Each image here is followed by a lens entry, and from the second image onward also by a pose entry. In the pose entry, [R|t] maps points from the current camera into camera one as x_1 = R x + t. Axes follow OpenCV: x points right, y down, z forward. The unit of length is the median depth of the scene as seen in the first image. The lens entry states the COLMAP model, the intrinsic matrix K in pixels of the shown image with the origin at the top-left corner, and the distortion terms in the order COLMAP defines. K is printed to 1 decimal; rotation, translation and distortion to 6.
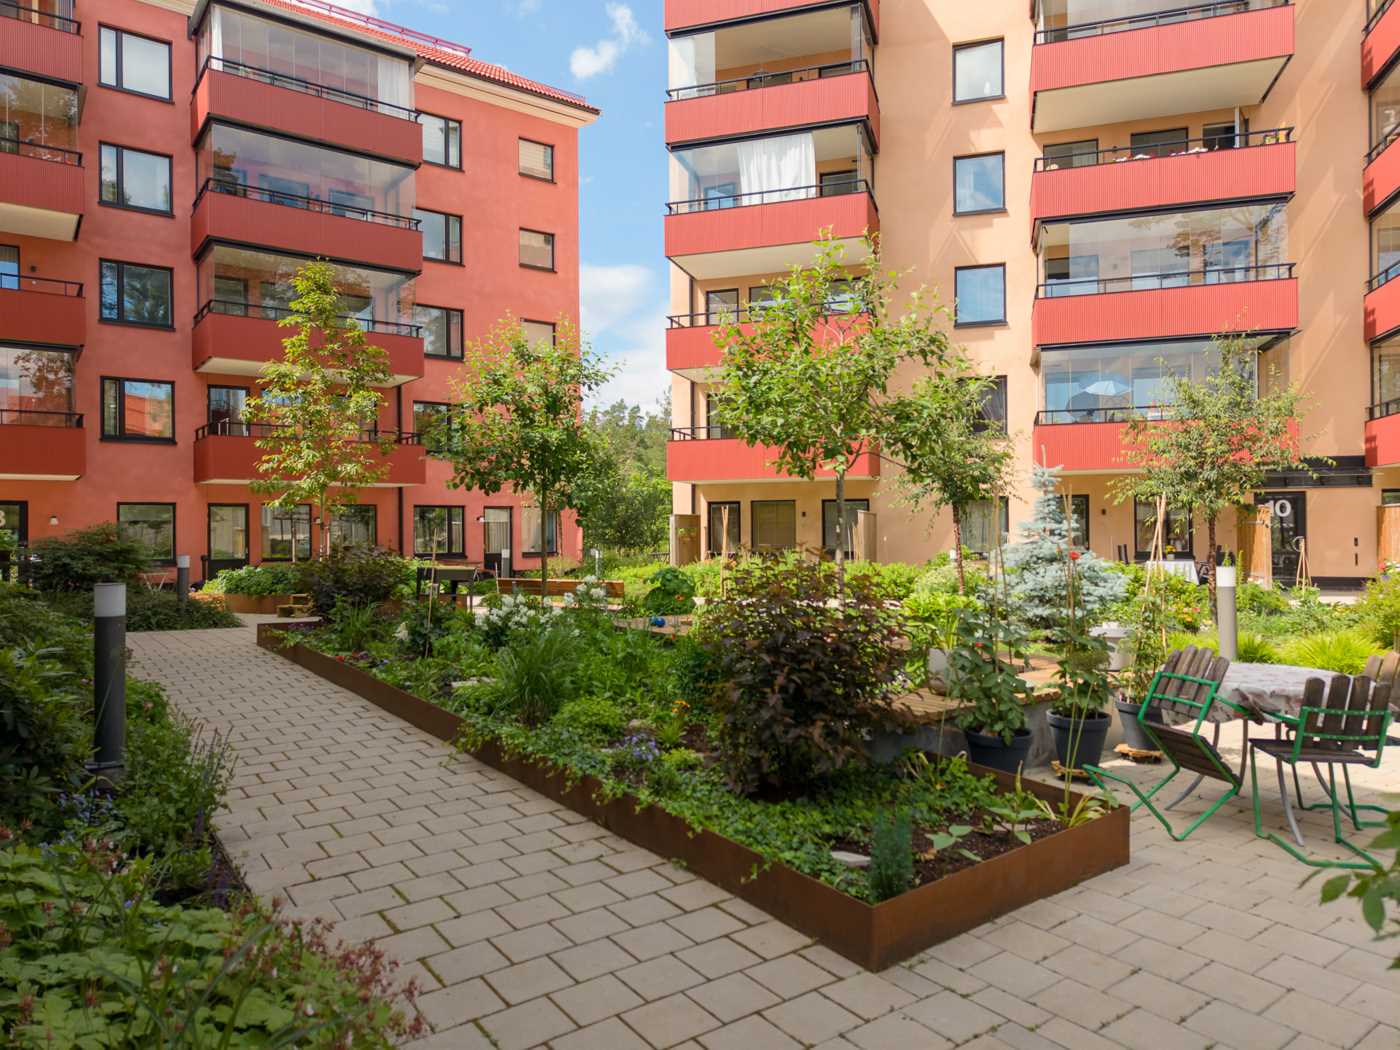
lens RADIAL K [[926.9, 0, 700.0], [0, 926.9, 525.0], [0, 0, 1]] dist [0.007123, -0.003646]
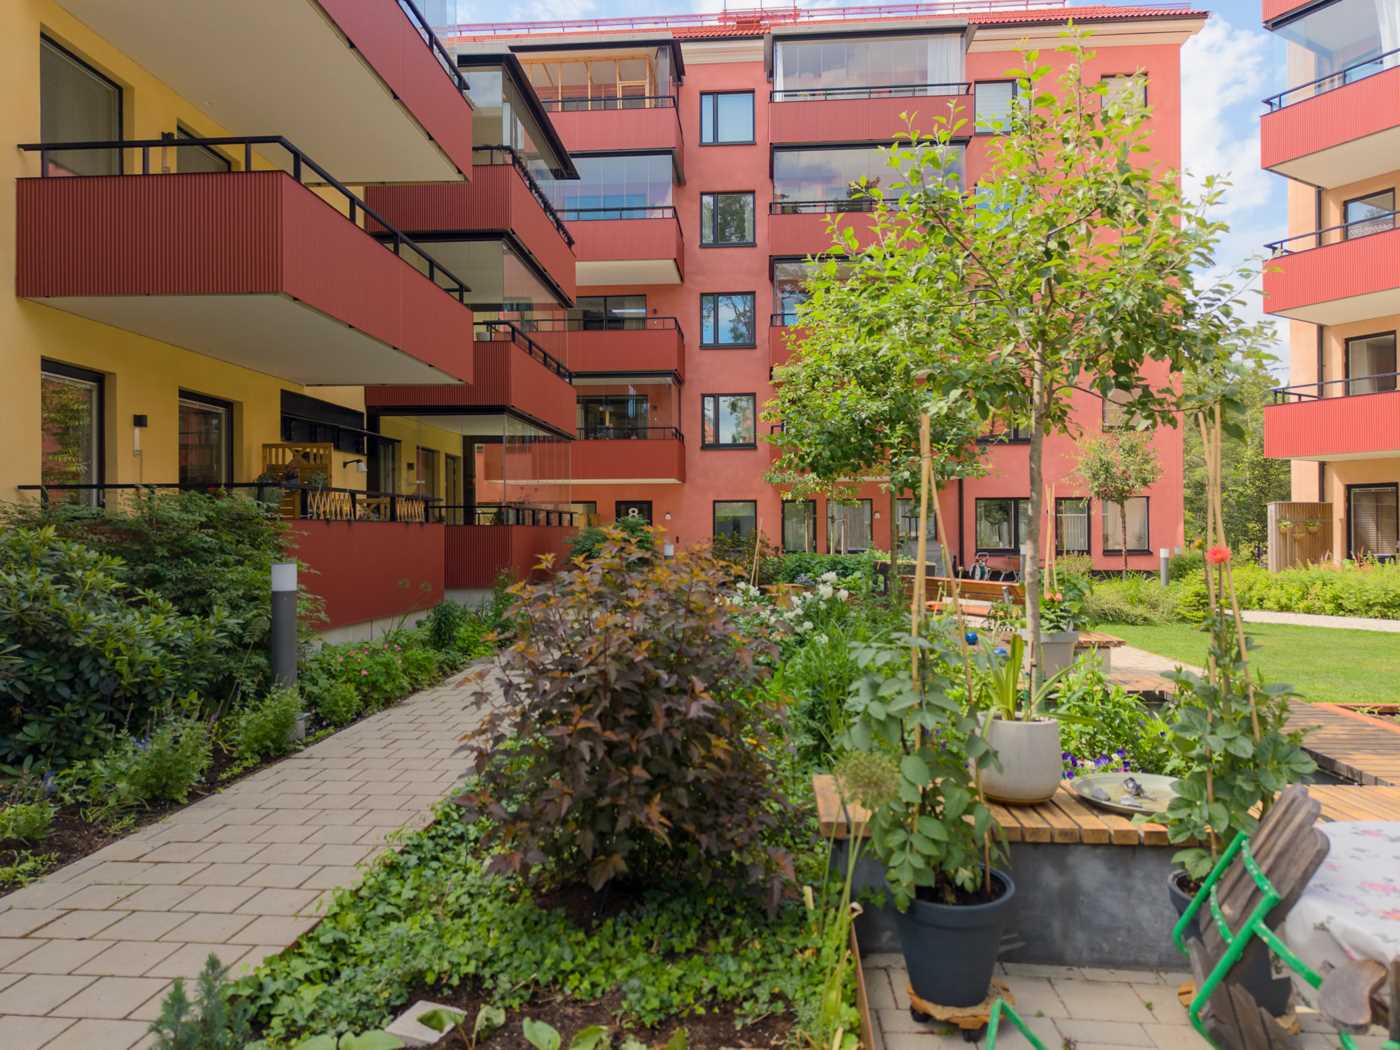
lens RADIAL K [[926.9, 0, 700.0], [0, 926.9, 525.0], [0, 0, 1]] dist [0.007123, -0.003646]
pose [[0.755443, -0.001402, -0.655212, 0.112615], [0.004058, 0.999989, 0.002538, 0.003367], [0.655201, -0.004576, 0.755440, 0.103710]]
